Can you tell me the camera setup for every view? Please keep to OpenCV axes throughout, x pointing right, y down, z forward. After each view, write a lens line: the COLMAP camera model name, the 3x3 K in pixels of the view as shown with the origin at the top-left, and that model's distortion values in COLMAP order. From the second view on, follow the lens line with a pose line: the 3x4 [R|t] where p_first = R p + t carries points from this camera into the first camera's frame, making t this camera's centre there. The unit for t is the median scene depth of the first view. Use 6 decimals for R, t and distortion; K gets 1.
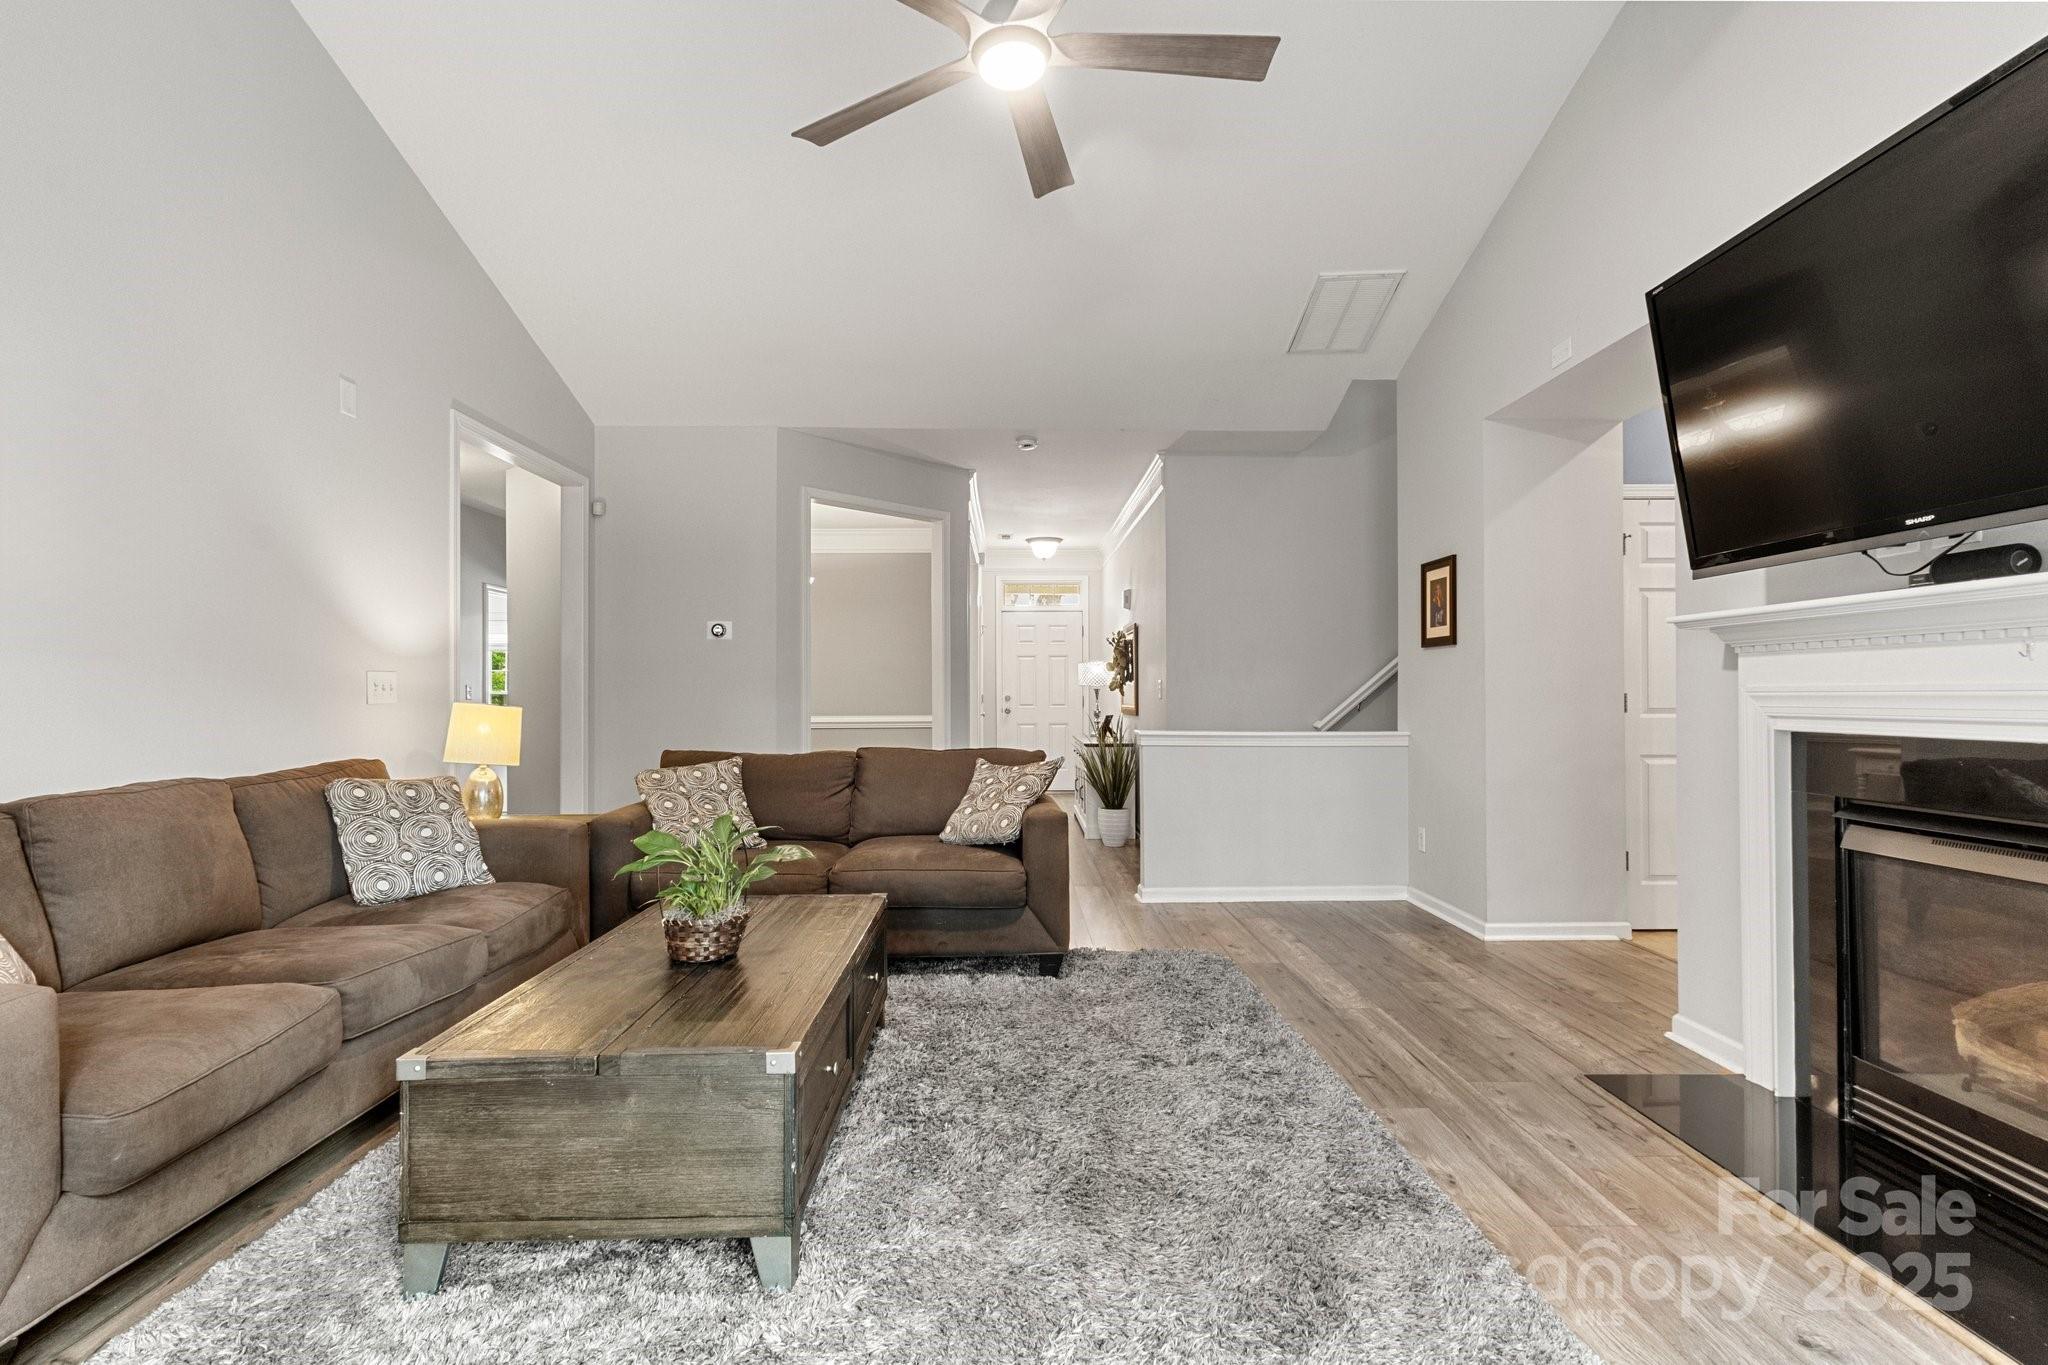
lens RADIAL K [[944.0, 0, 1016.7], [0, 944.0, 684.6], [0, 0, 1]] dist [0.004188, 0.000997]
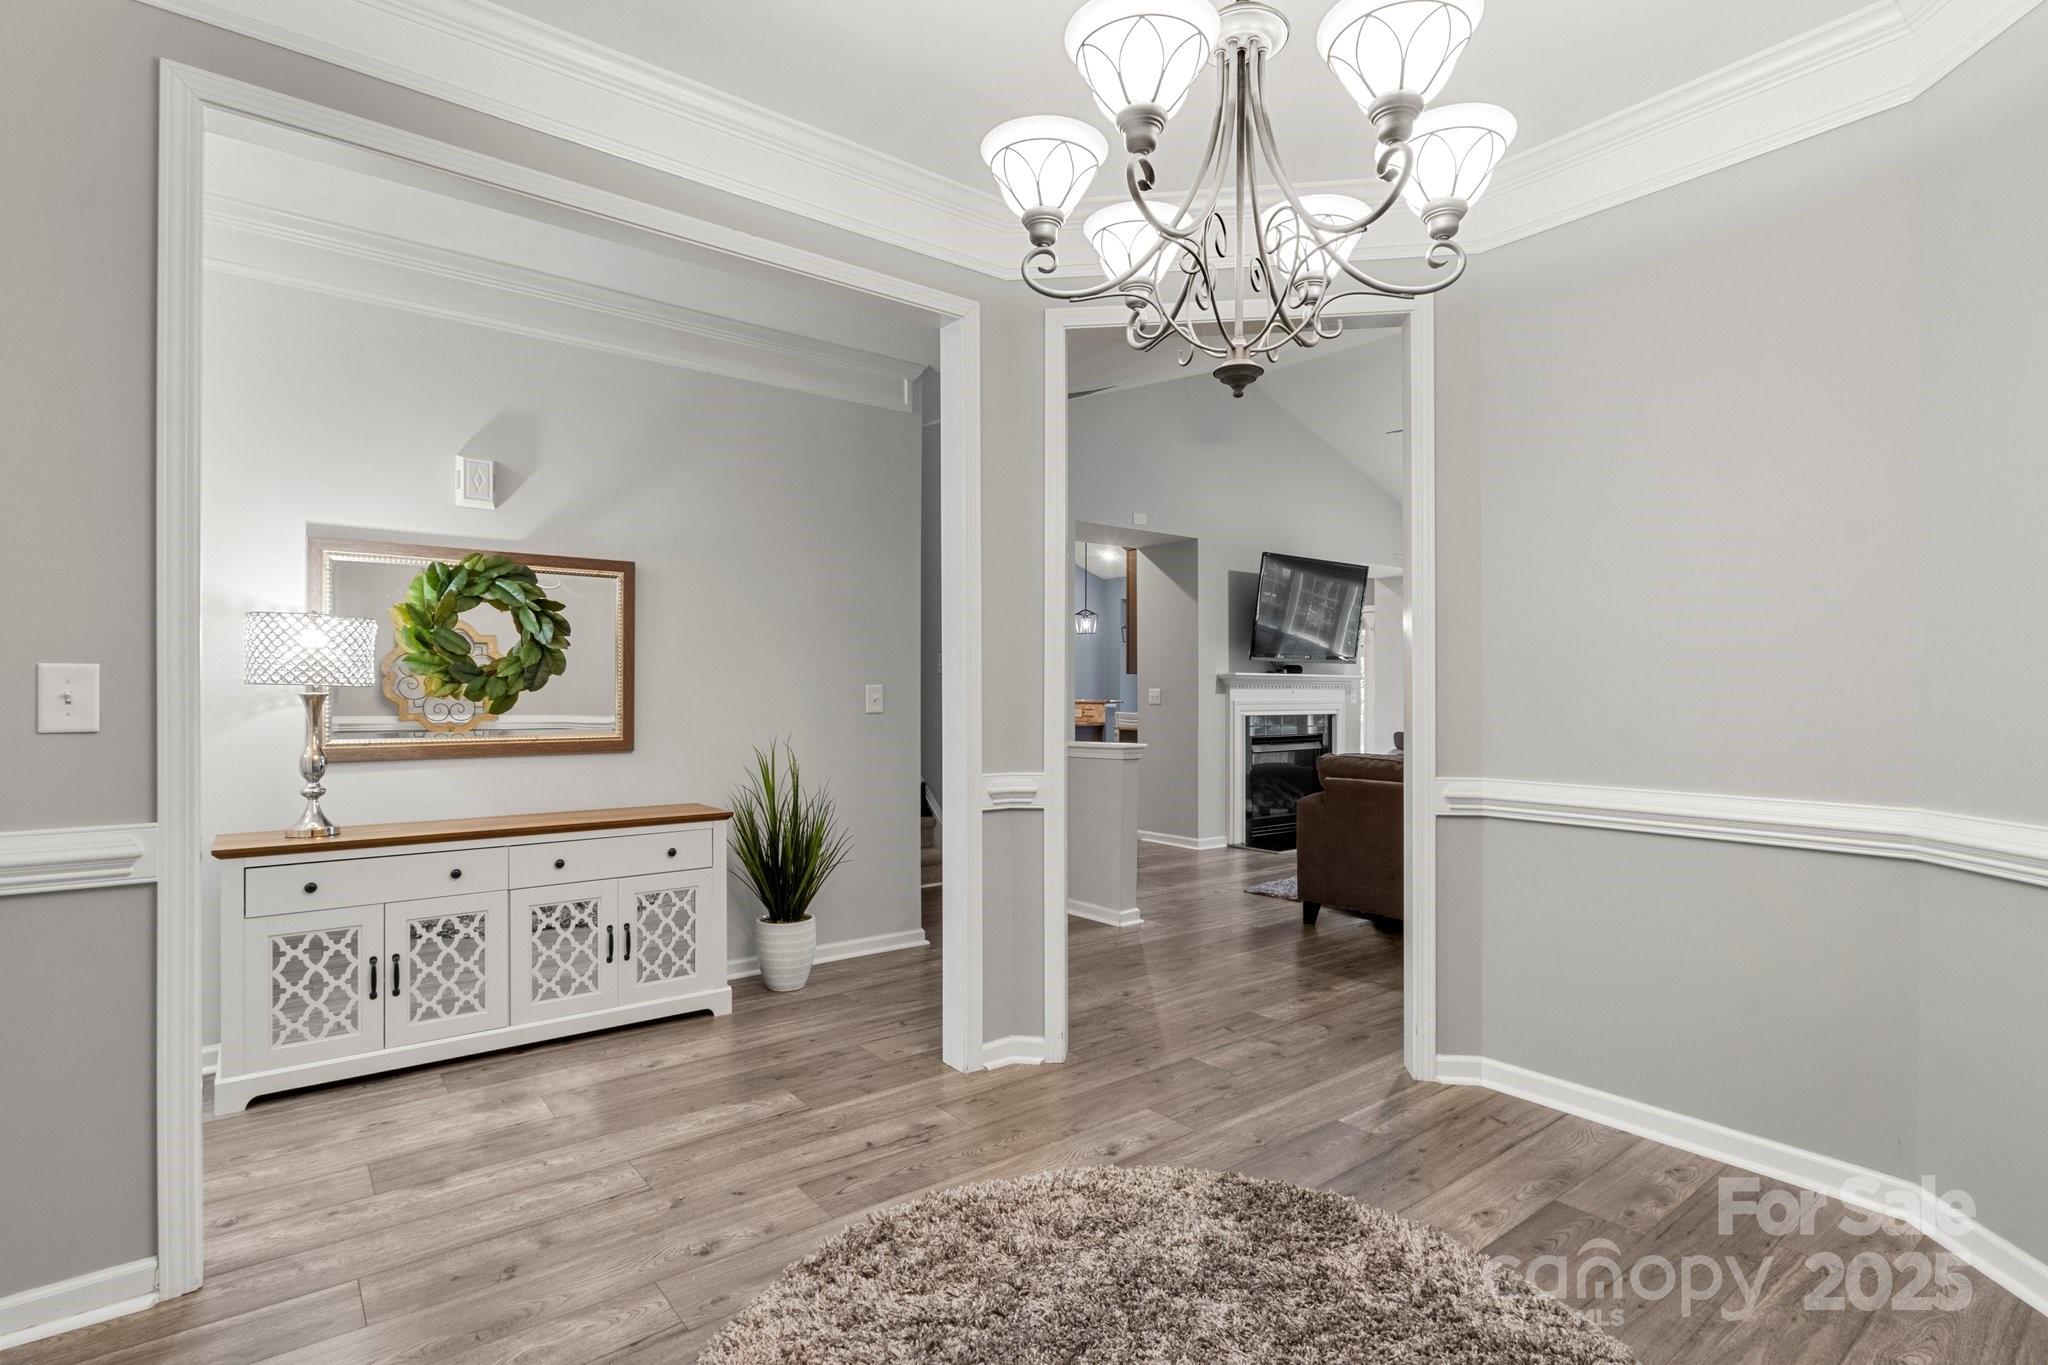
lens RADIAL K [[1011.7, 0, 1024.0], [0, 1011.7, 682.5], [0, 0, 1]] dist [0.000982, 0.000759]
pose [[-0.618660, 0.017407, 0.785466, -0.692814], [-0.003449, 0.999685, -0.024871, 0.015970], [-0.785652, -0.018096, -0.618405, 1.990705]]
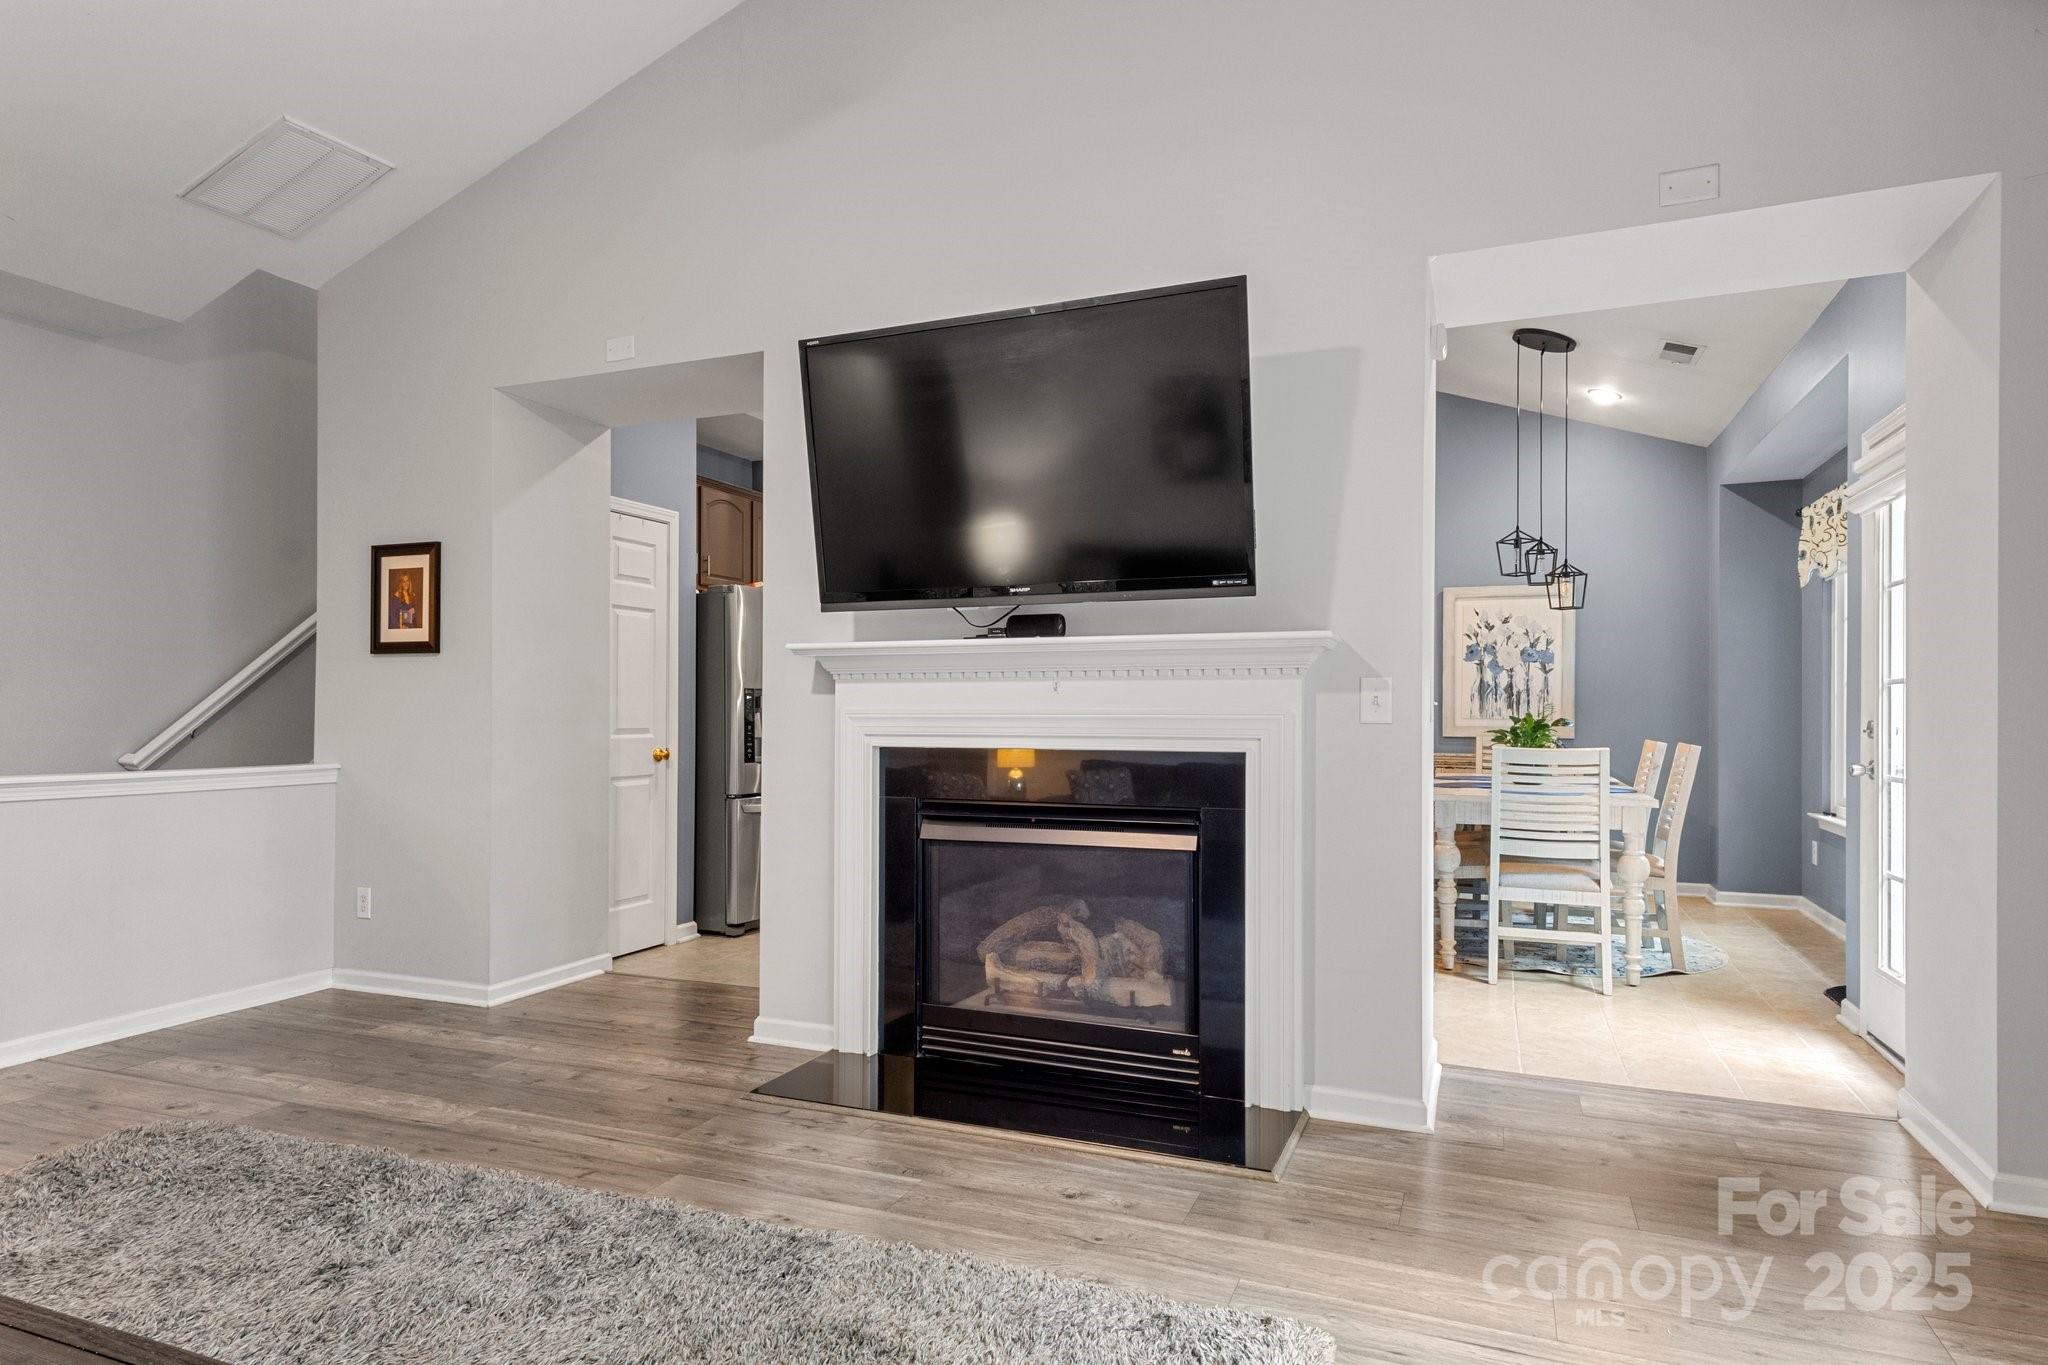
lens RADIAL K [[1160.2, 0, 1018.0], [0, 1160.2, 706.0], [0, 0, 1]] dist [0.015816, -0.001269]
pose [[0.392463, 0.005582, 0.919751, -0.265676], [-0.011394, 0.999934, -0.001207, -0.001256], [-0.919697, -0.010006, 0.392501, 0.153677]]
